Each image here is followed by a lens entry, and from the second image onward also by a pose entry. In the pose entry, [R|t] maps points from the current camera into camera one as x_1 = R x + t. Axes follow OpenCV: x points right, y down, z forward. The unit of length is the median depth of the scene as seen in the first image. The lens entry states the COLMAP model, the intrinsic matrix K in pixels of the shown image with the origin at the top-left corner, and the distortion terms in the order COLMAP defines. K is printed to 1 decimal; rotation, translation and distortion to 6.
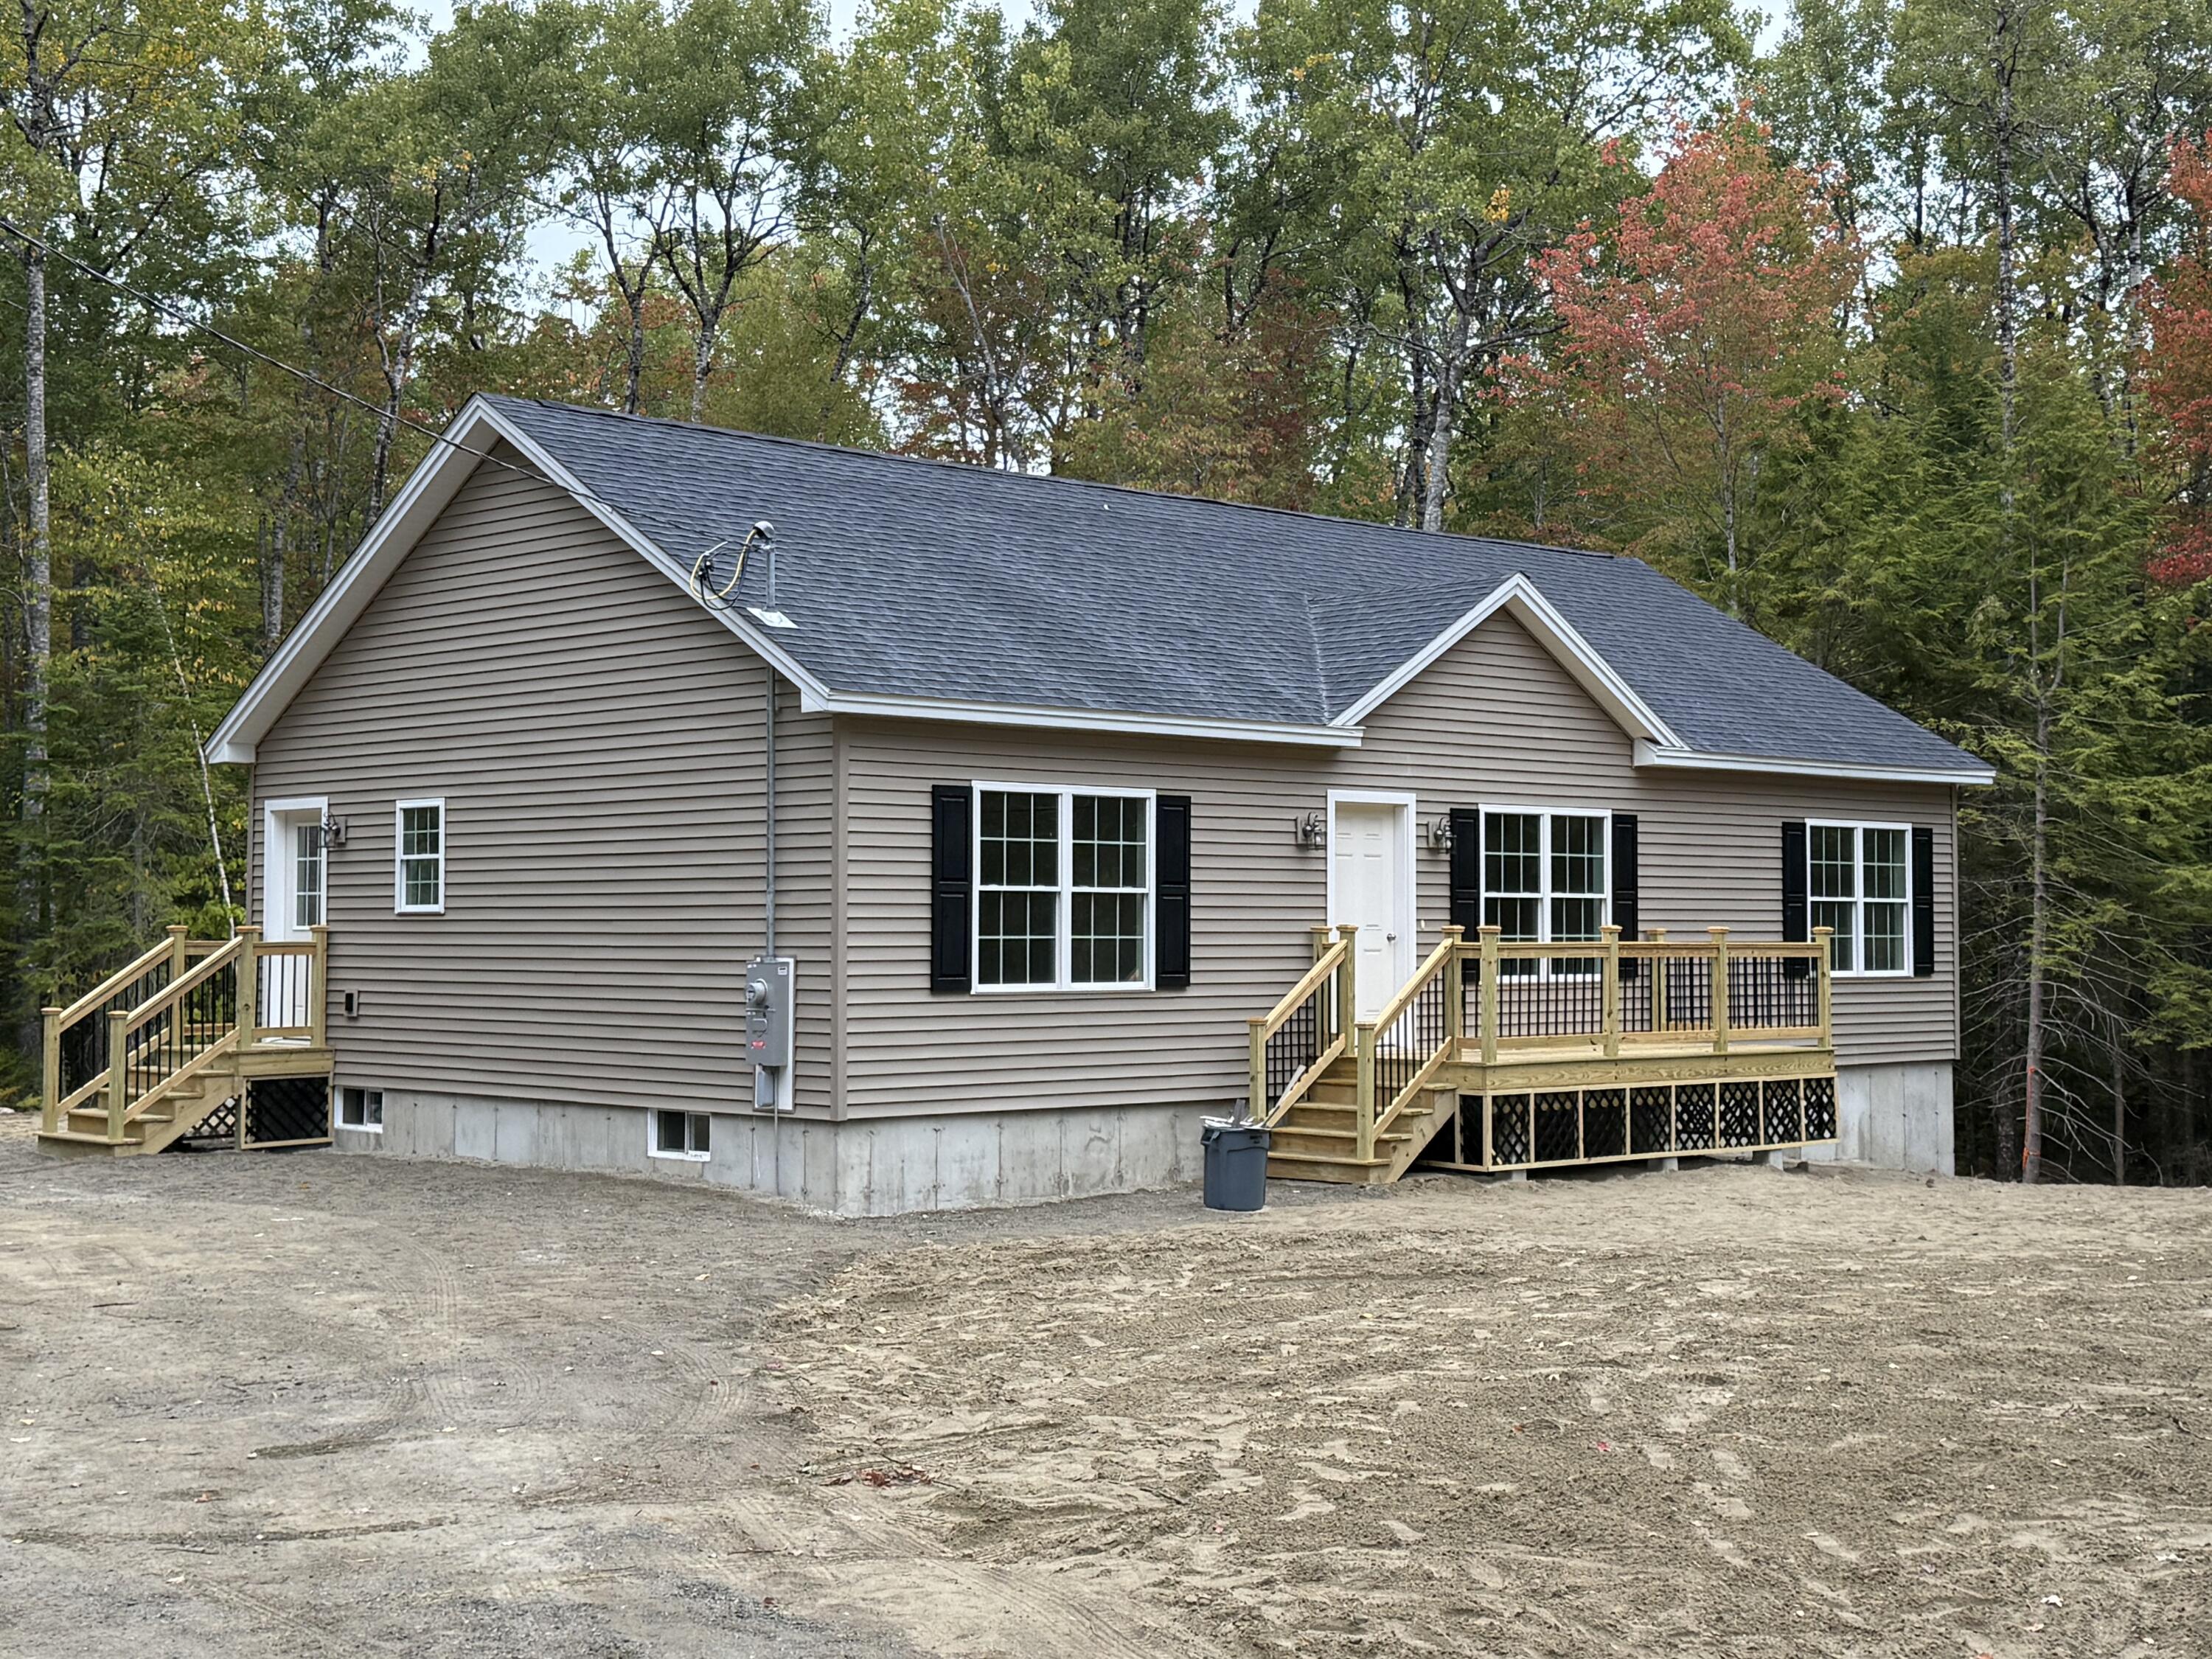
lens RADIAL K [[3012.5, 0, 1106.0], [0, 3012.5, 829.5], [0, 0, 1]] dist [0.128803, 0.001166]
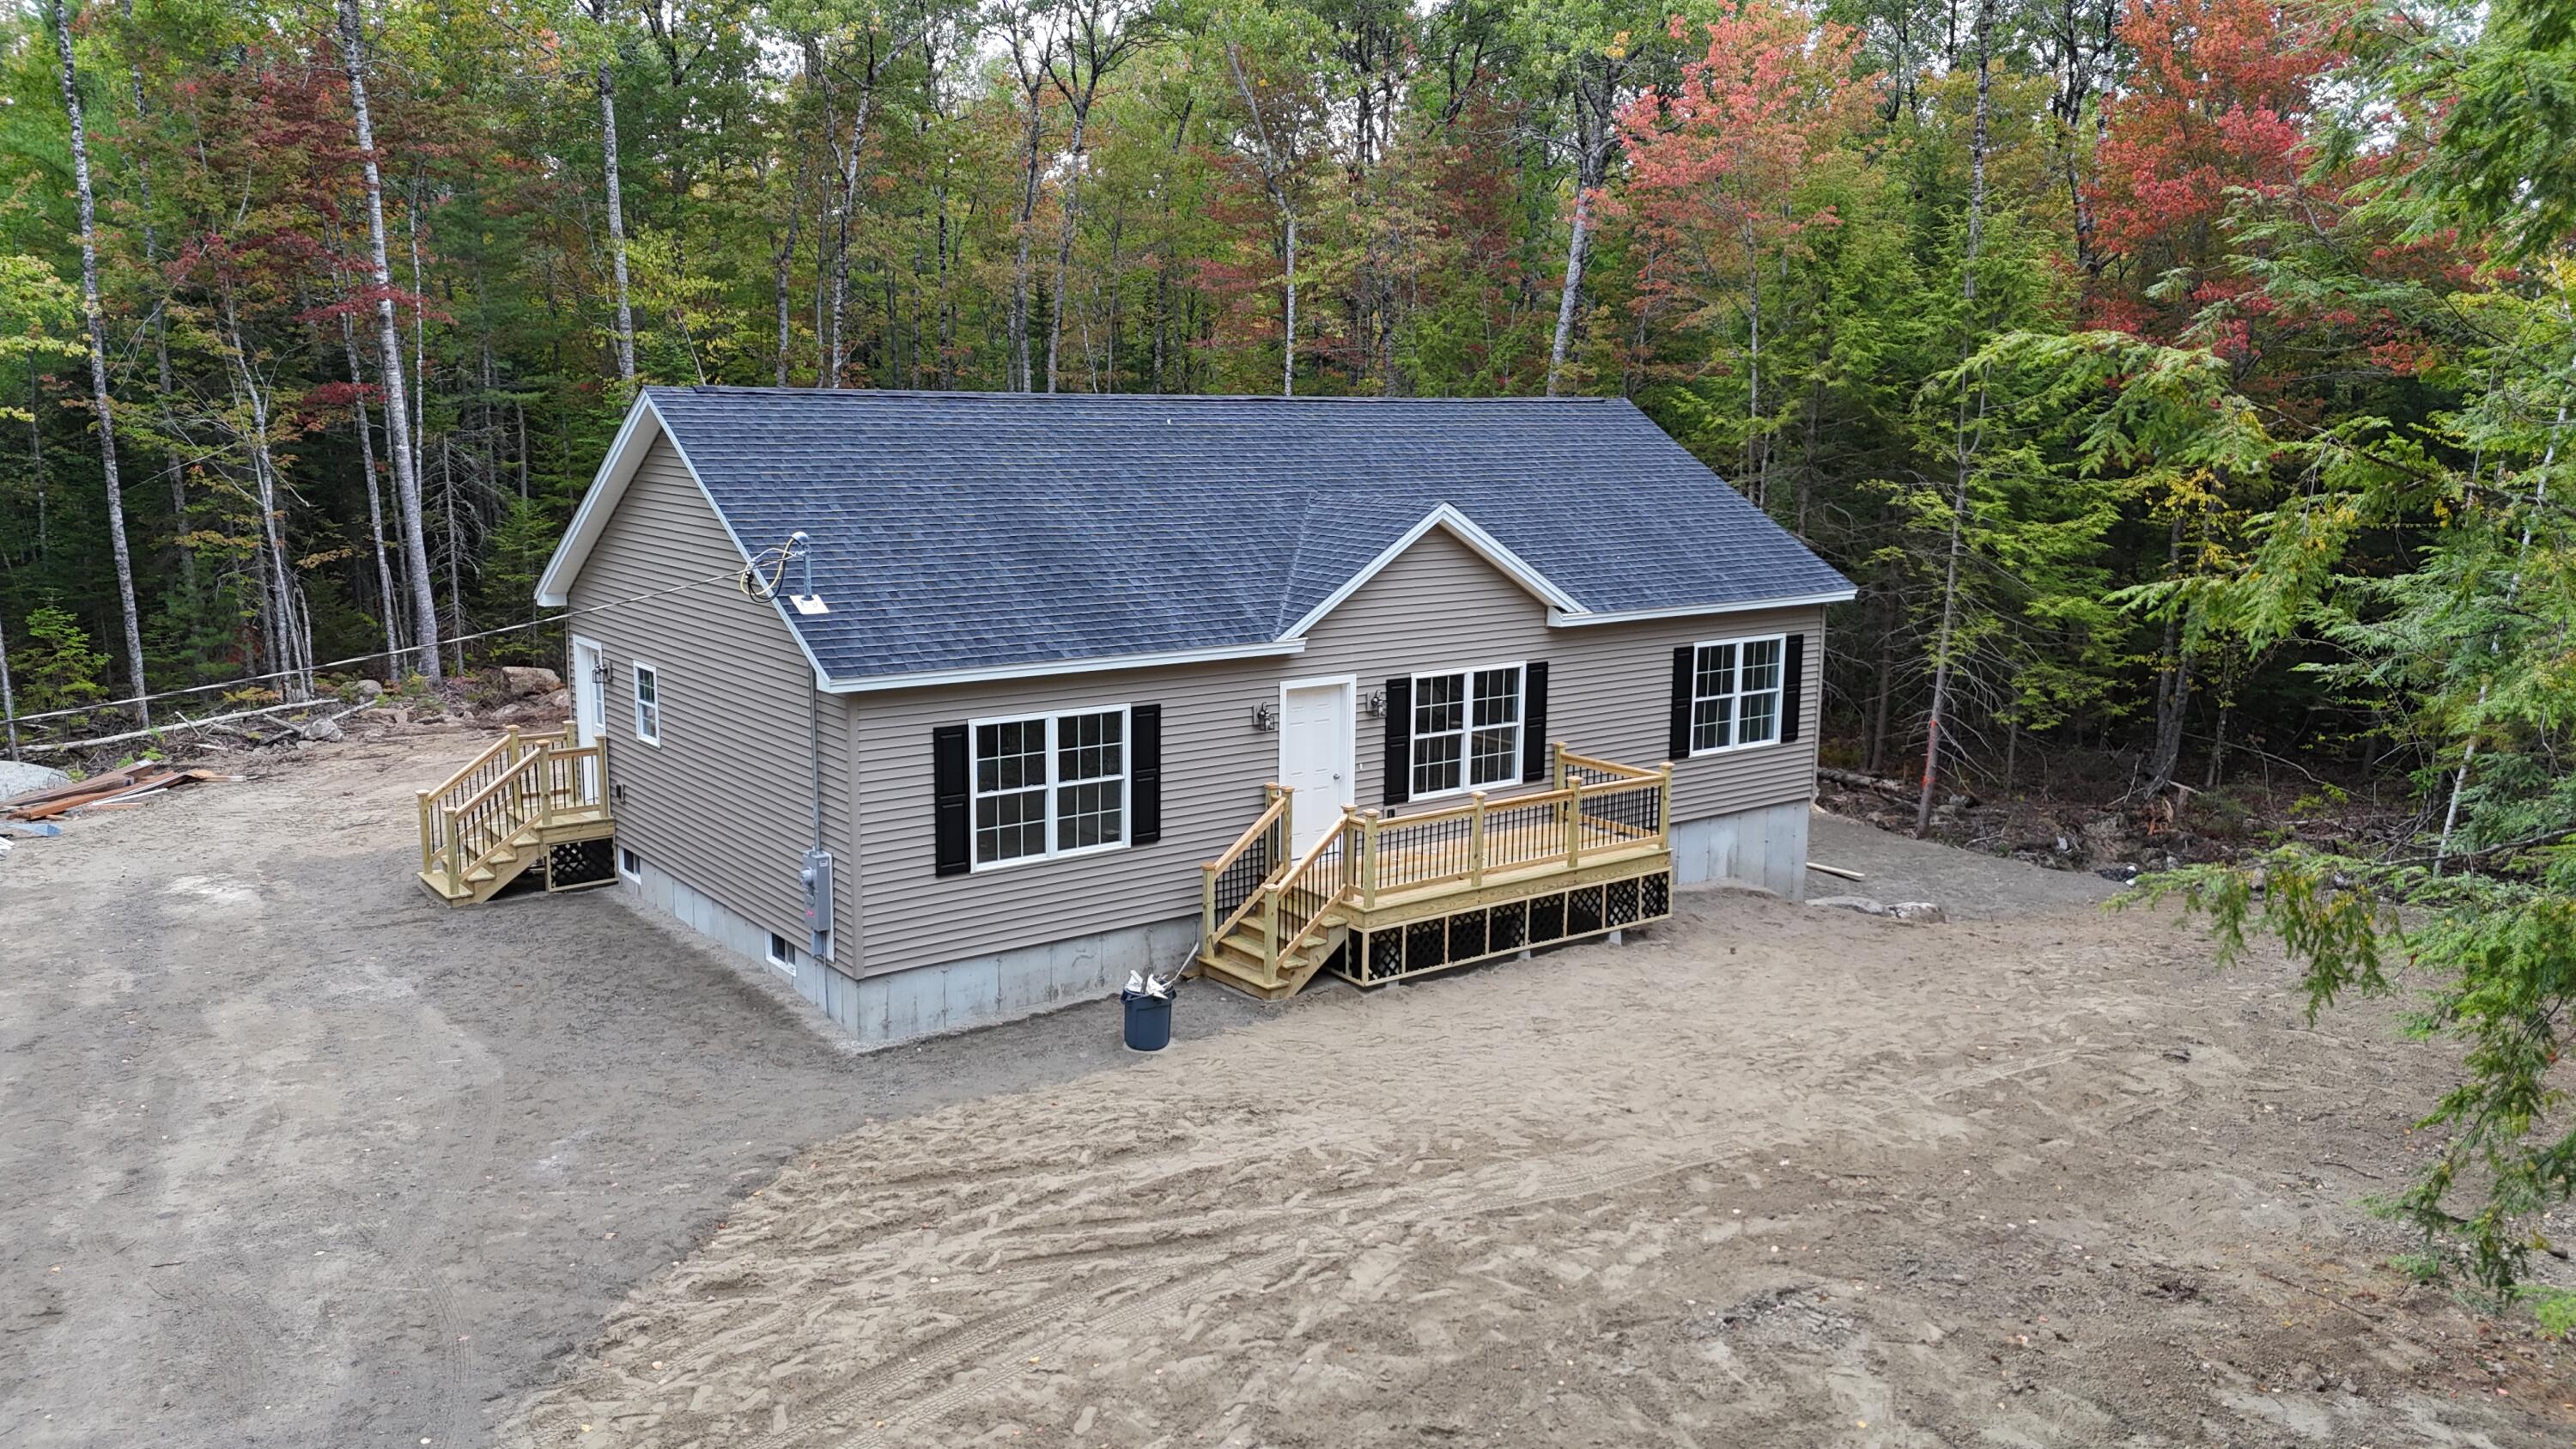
lens RADIAL K [[1900.6, 0, 1288.0], [0, 1900.6, 724.5], [0, 0, 1]] dist [0.163005, -0.320013]
pose [[0.993994, 0.027425, -0.105944, 0.167308], [-0.005381, 0.979167, 0.202985, -0.167421], [0.109304, -0.201195, 0.973434, 0.160374]]
